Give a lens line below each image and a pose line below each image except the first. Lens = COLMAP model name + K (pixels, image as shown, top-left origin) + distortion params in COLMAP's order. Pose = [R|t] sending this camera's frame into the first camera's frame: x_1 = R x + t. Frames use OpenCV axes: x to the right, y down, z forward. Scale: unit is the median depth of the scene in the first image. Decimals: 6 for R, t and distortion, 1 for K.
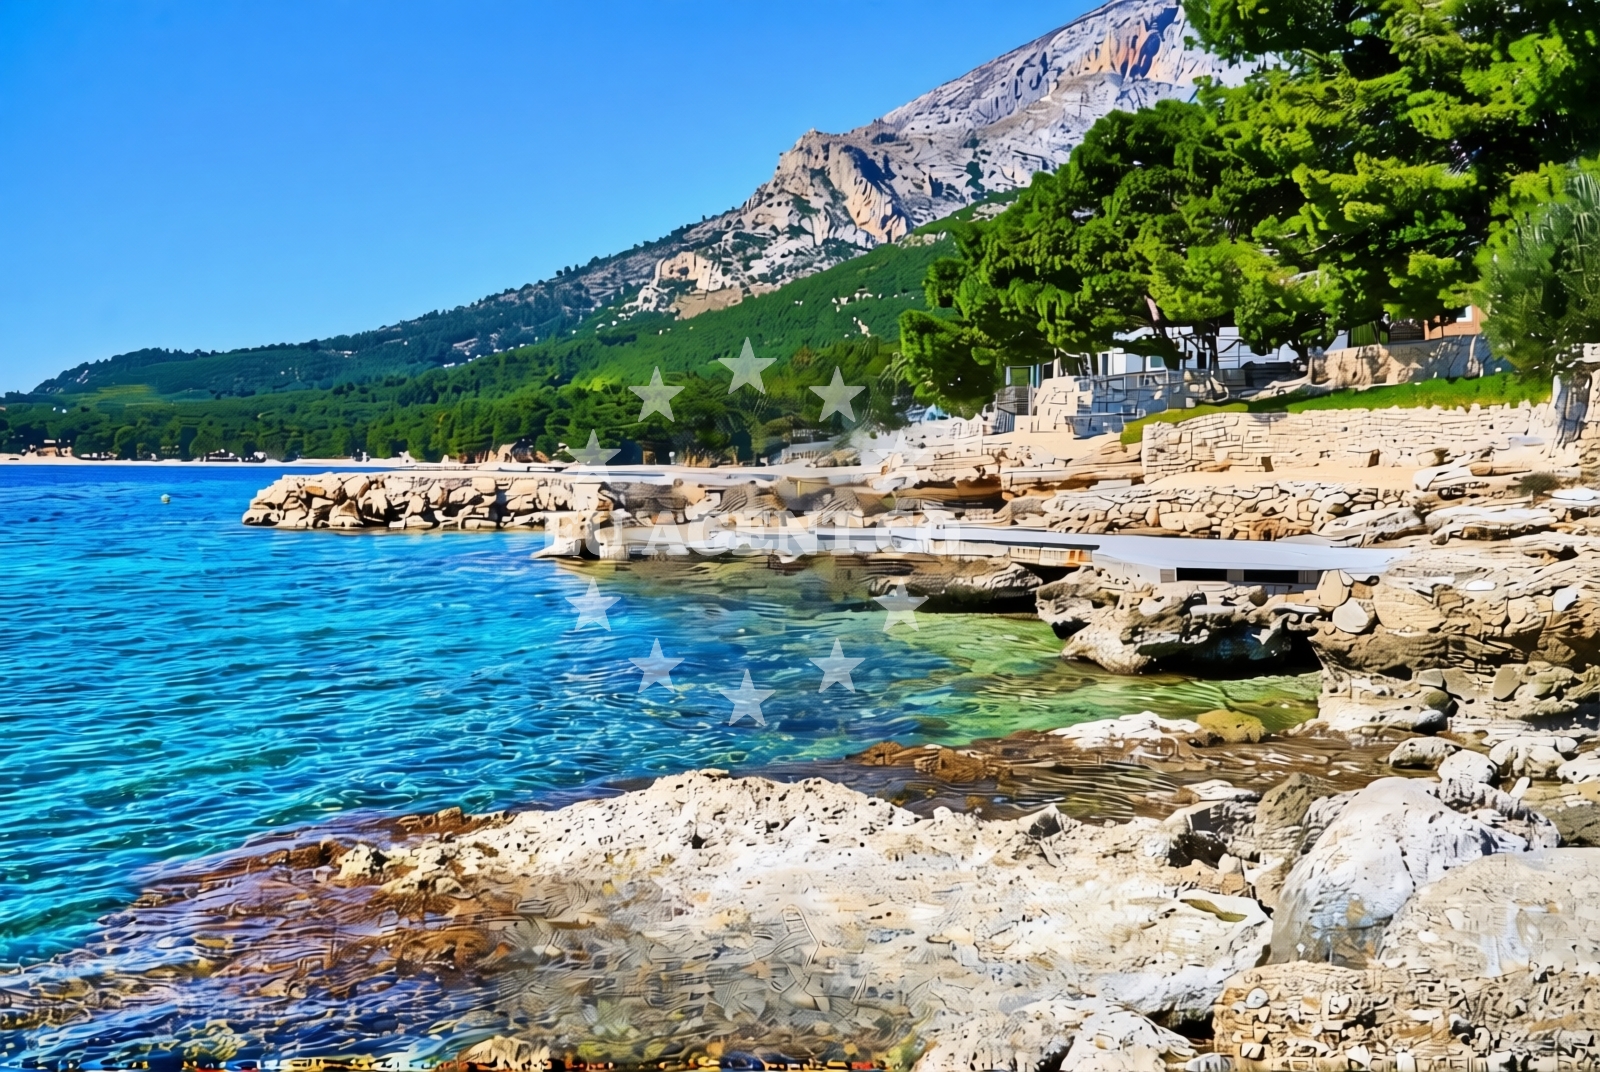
lens RADIAL K [[1855.8, 0, 801.3], [0, 1855.8, 538.6], [0, 0, 1]] dist [-0.016999, 0.000000]
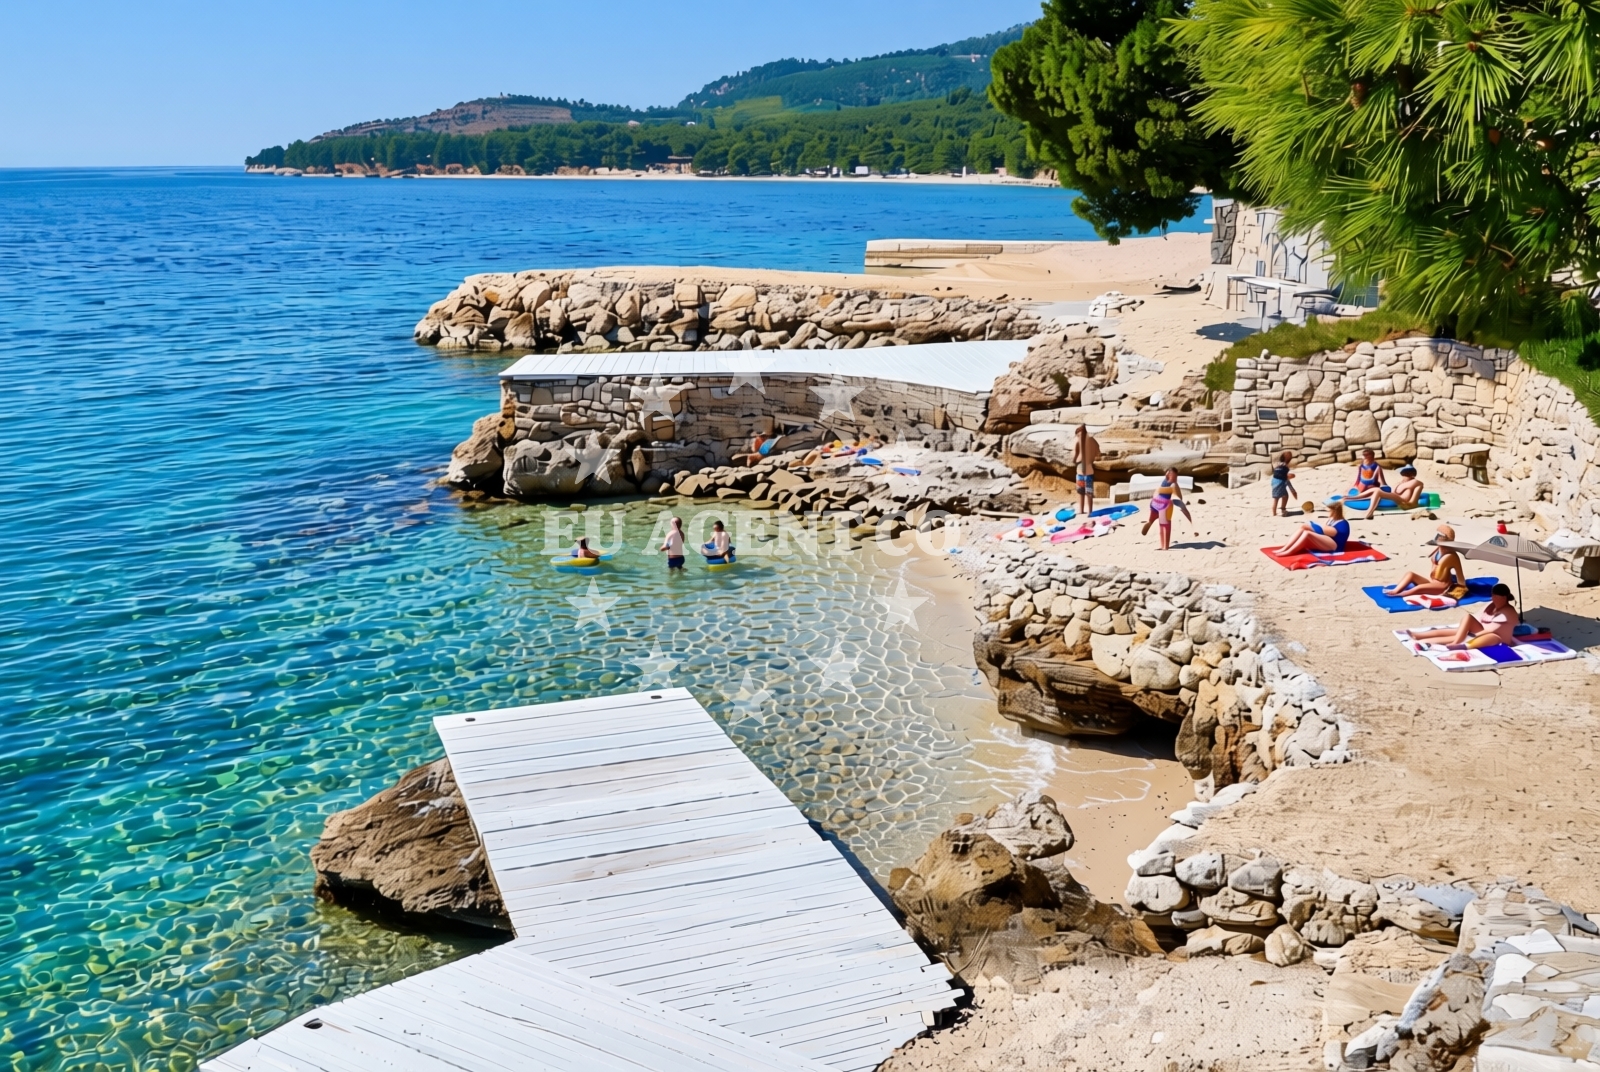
lens RADIAL K [[1855.8, 0, 796.7], [0, 1855.8, 535.2], [0, 0, 1]] dist [-0.016999, 0.000000]
pose [[0.936235, 0.060236, -0.346172, 0.140208], [-0.005249, 0.987484, 0.157630, -0.051379], [0.351334, -0.145762, 0.924834, 0.300432]]
